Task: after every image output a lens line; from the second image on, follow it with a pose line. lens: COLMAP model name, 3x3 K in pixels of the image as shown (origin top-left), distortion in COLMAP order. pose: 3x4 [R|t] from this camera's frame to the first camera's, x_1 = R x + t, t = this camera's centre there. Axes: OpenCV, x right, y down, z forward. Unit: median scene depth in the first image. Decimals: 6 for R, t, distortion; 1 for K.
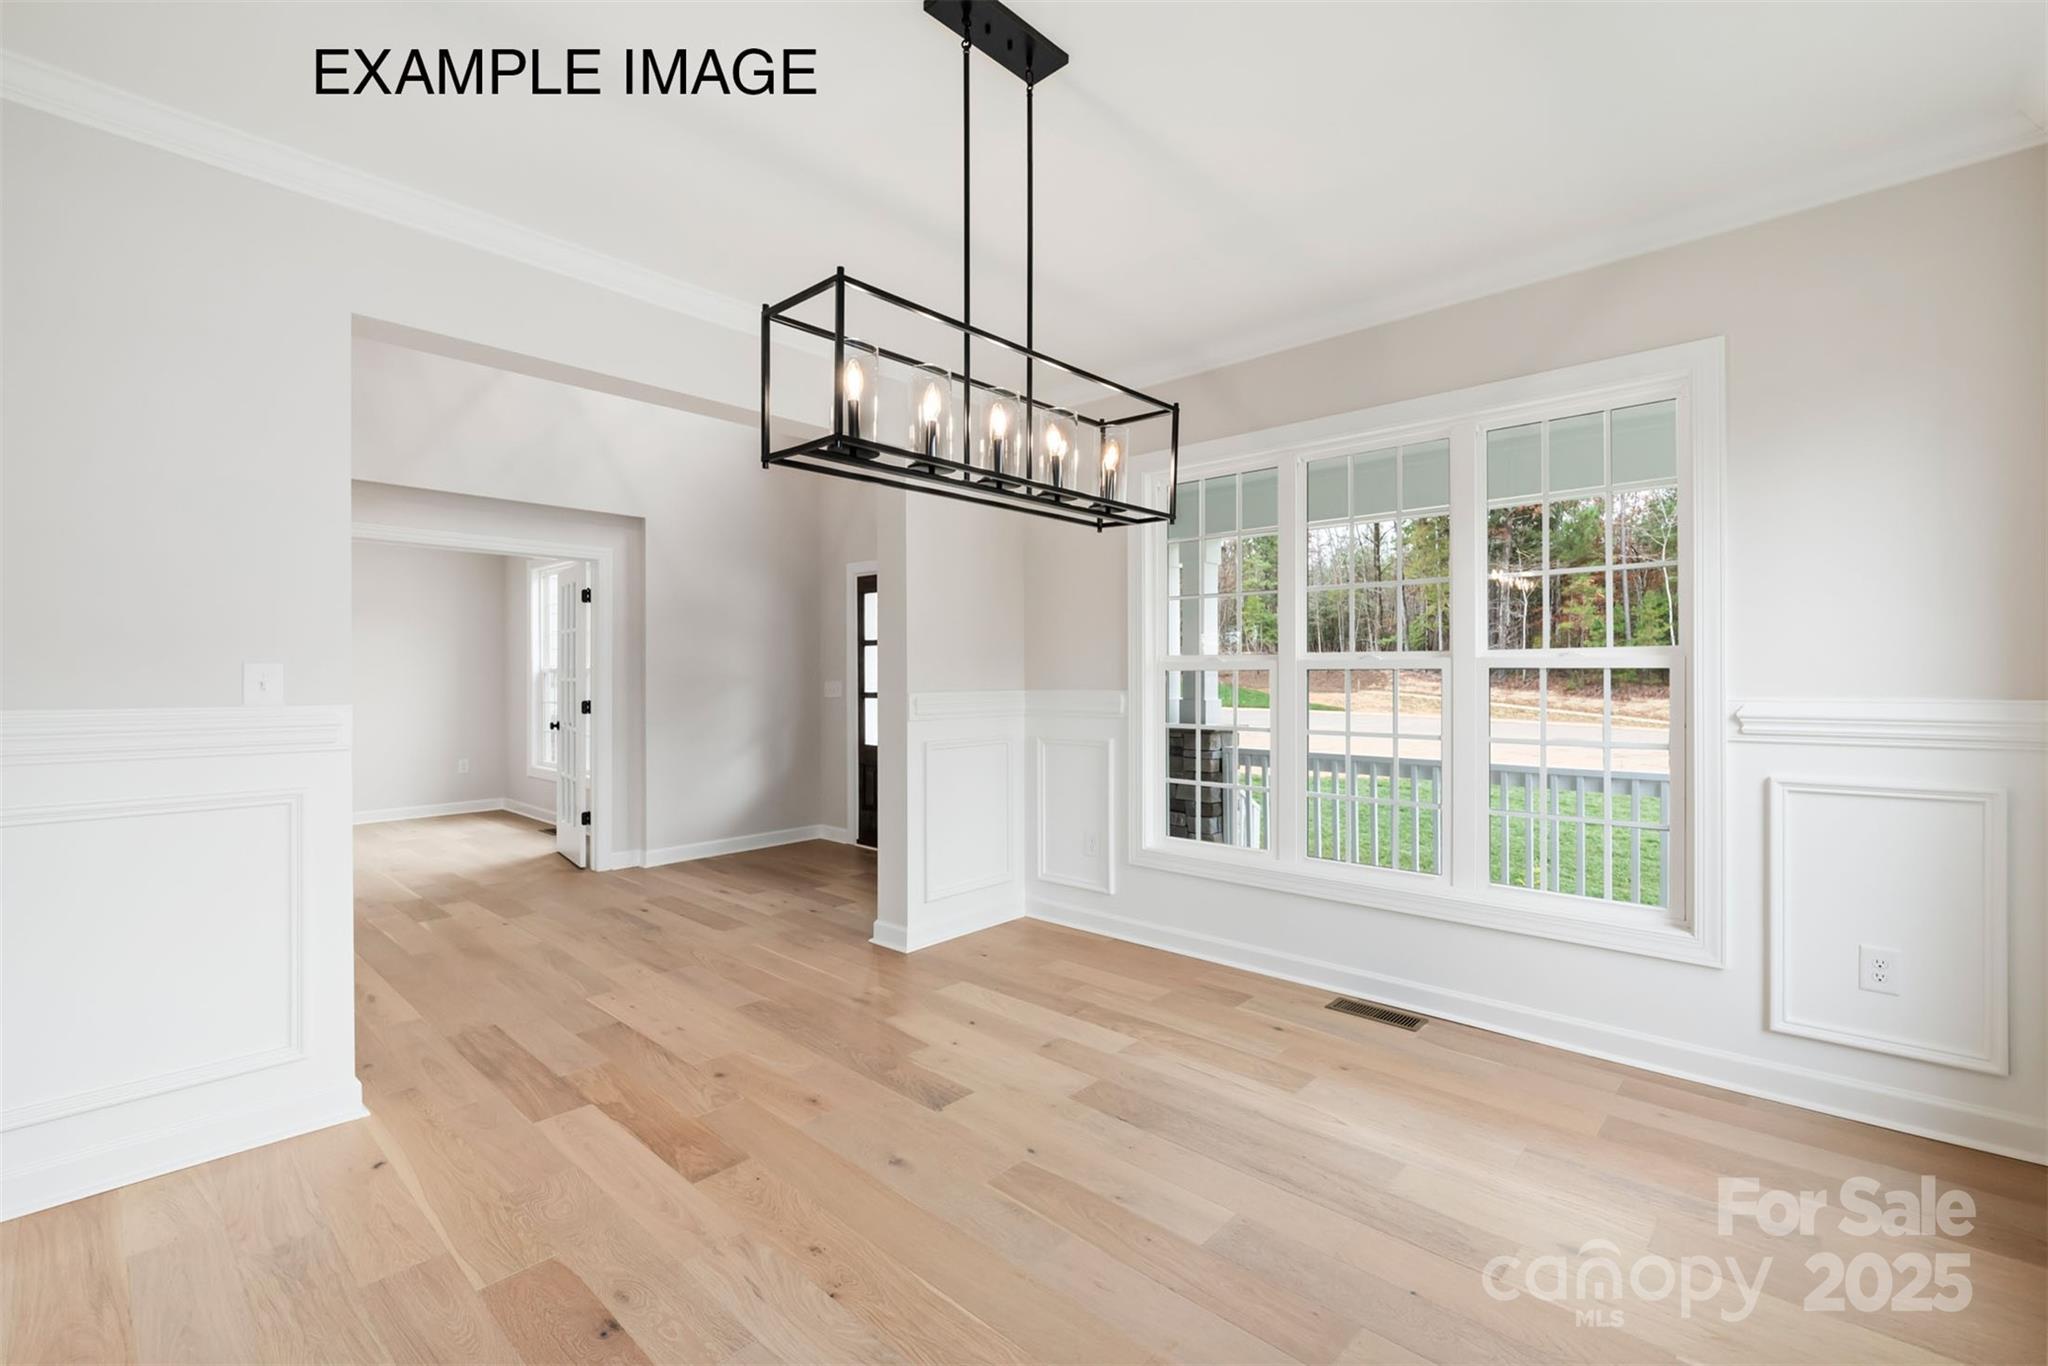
lens RADIAL K [[873.9, 0, 1017.3], [0, 873.9, 673.7], [0, 0, 1]] dist [-0.003125, -0.000126]
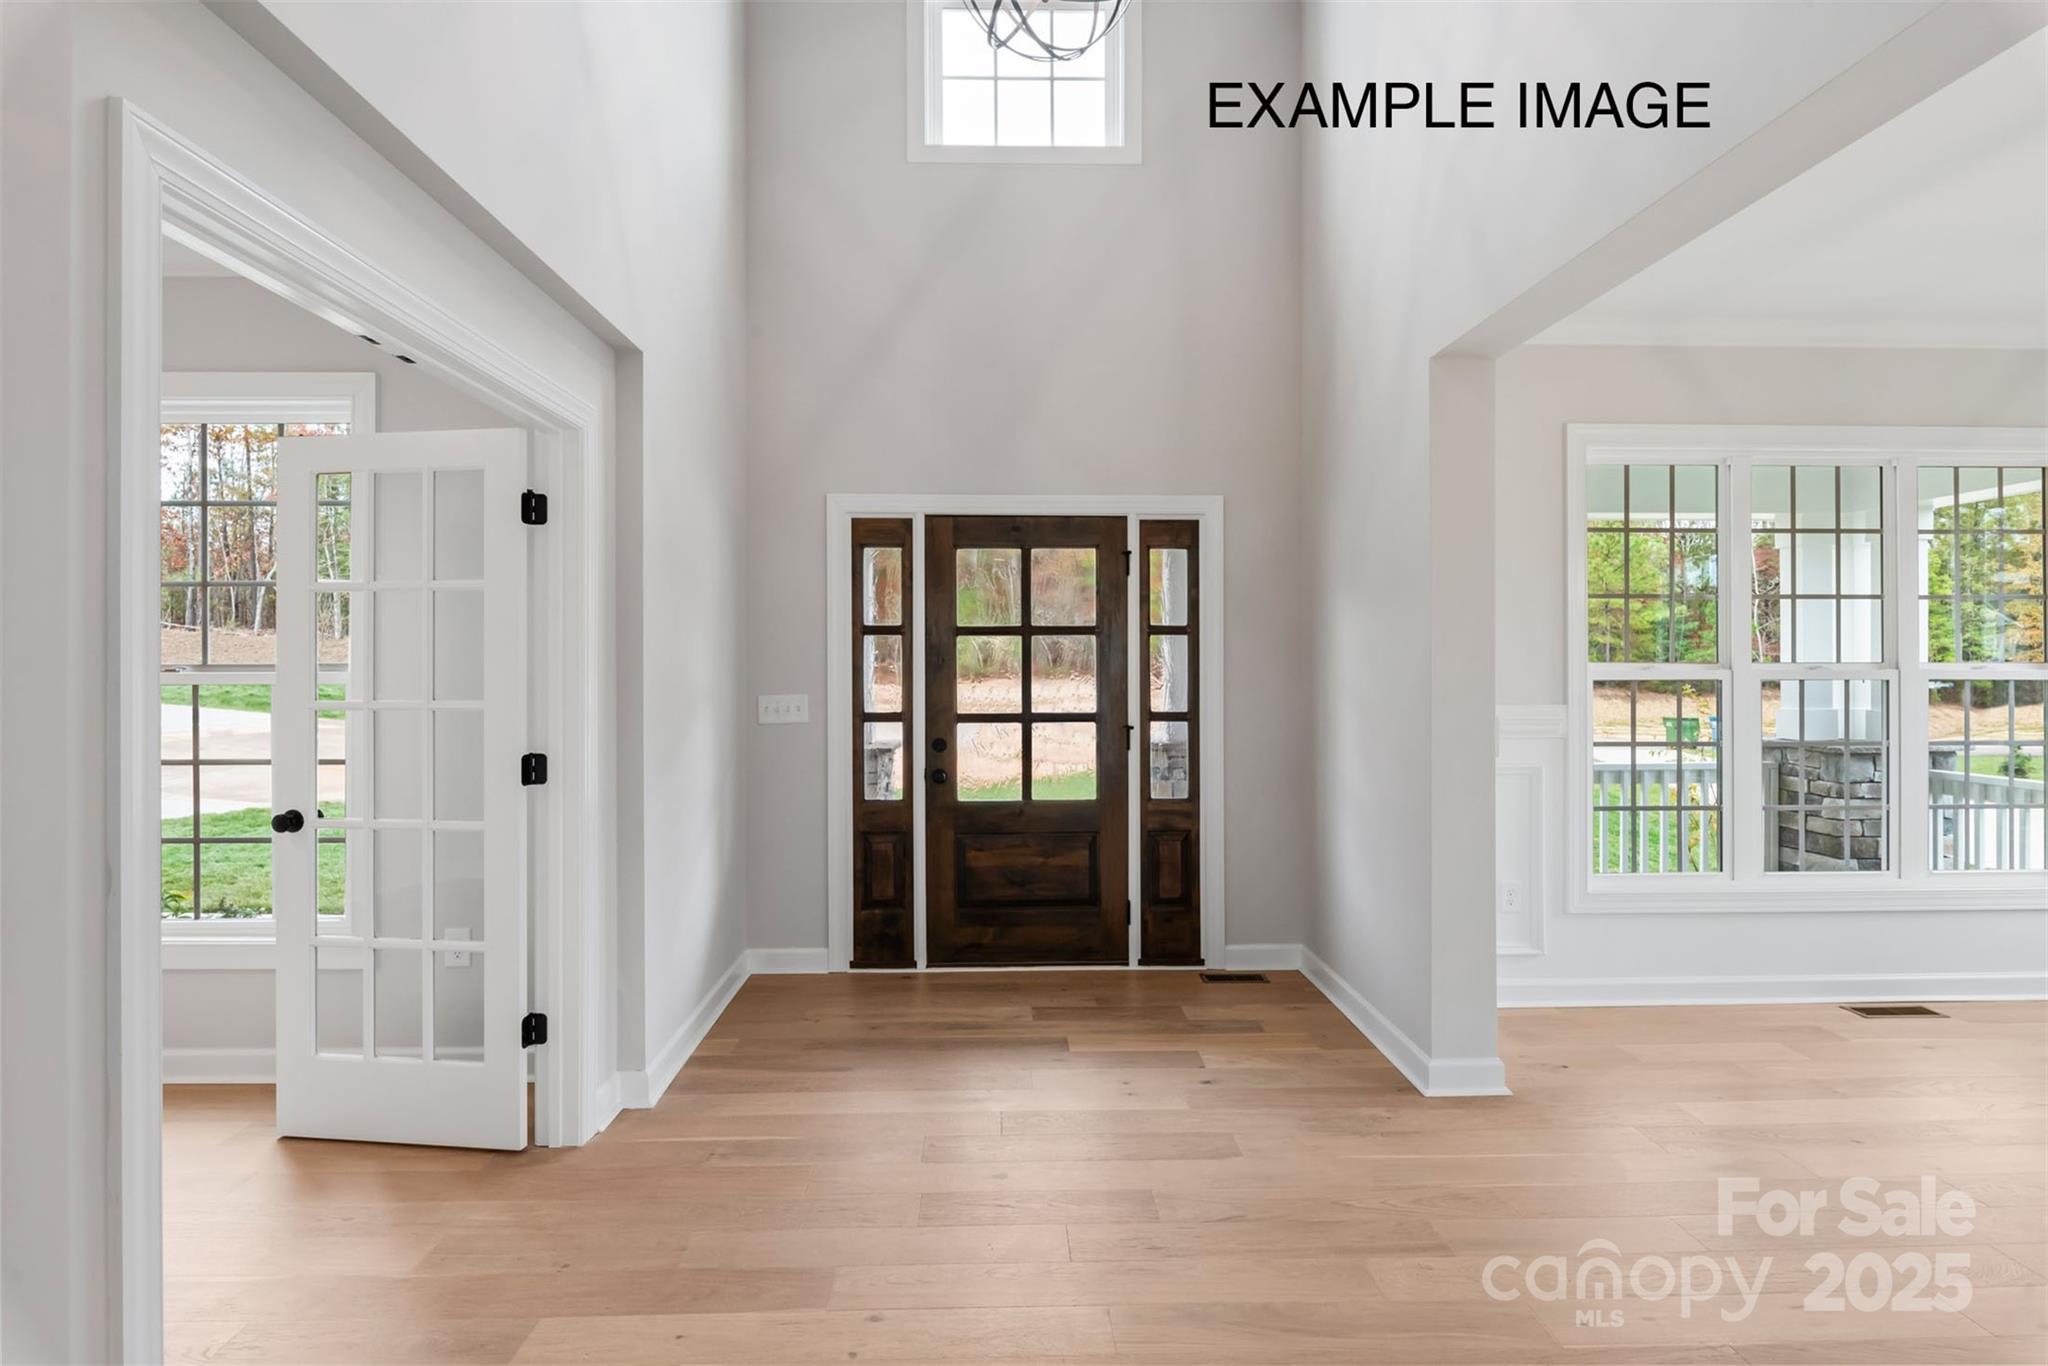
lens RADIAL K [[1053.0, 0, 1023.2], [0, 1053.0, 672.5], [0, 0, 1]] dist [-0.002617, 0.000200]
pose [[0.717479, -0.005648, 0.696557, -1.138283], [-0.001491, 0.999952, 0.009644, -0.025449], [-0.696578, -0.007958, 0.717436, 0.779150]]
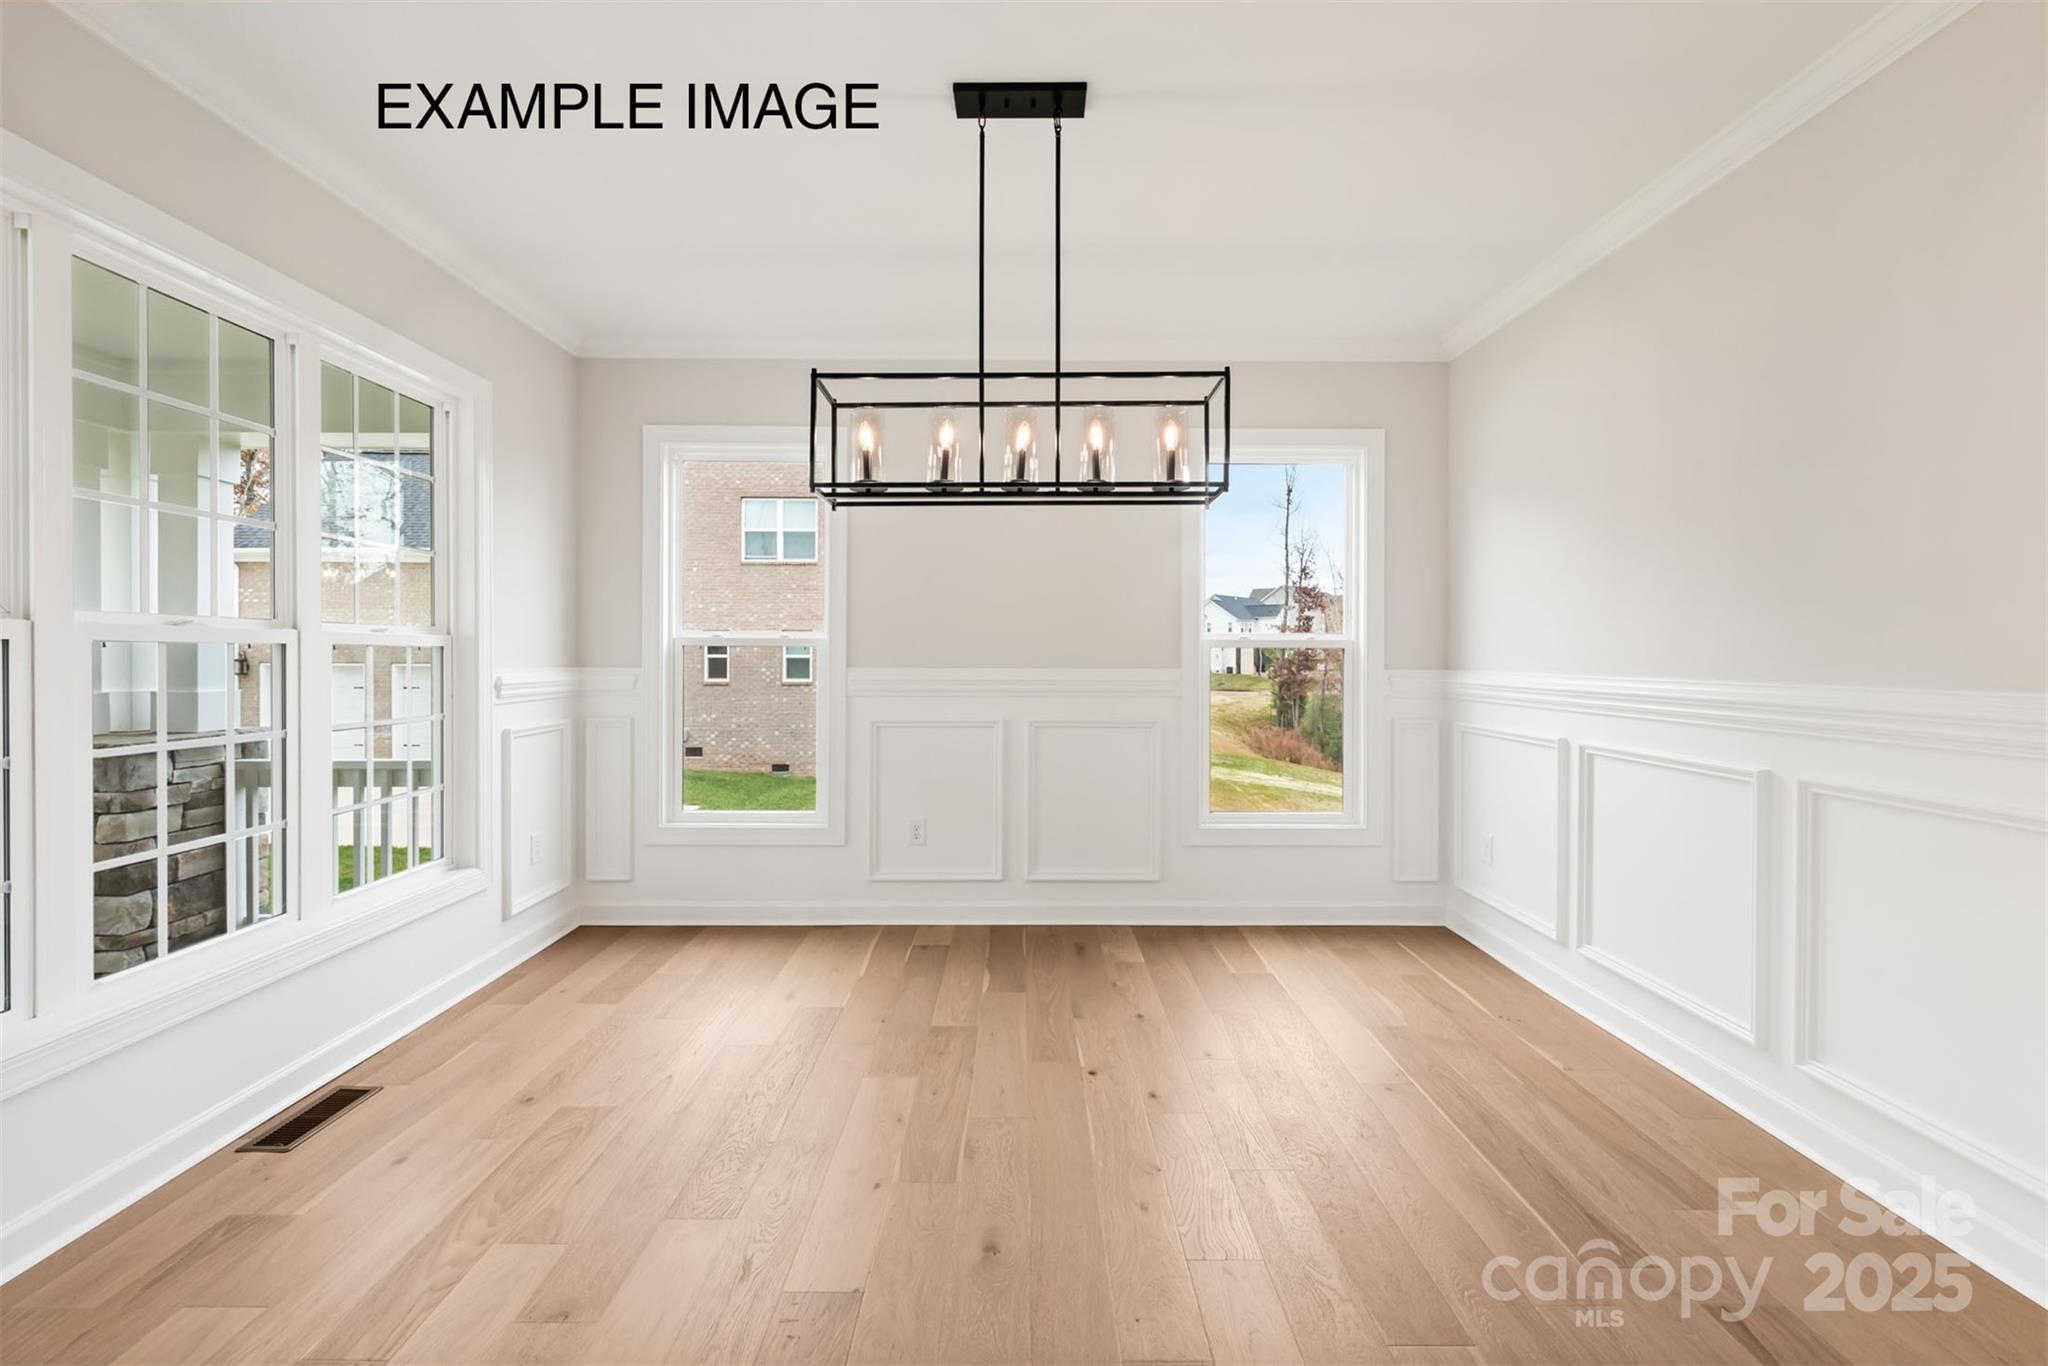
lens RADIAL K [[873.9, 0, 1022.2], [0, 873.9, 653.5], [0, 0, 1]] dist [-0.003125, -0.000126]
pose [[-0.678762, -0.000261, 0.734358, -0.493969], [-0.001370, 0.999999, -0.000911, 0.001672], [-0.734357, -0.001624, -0.678762, 0.999561]]
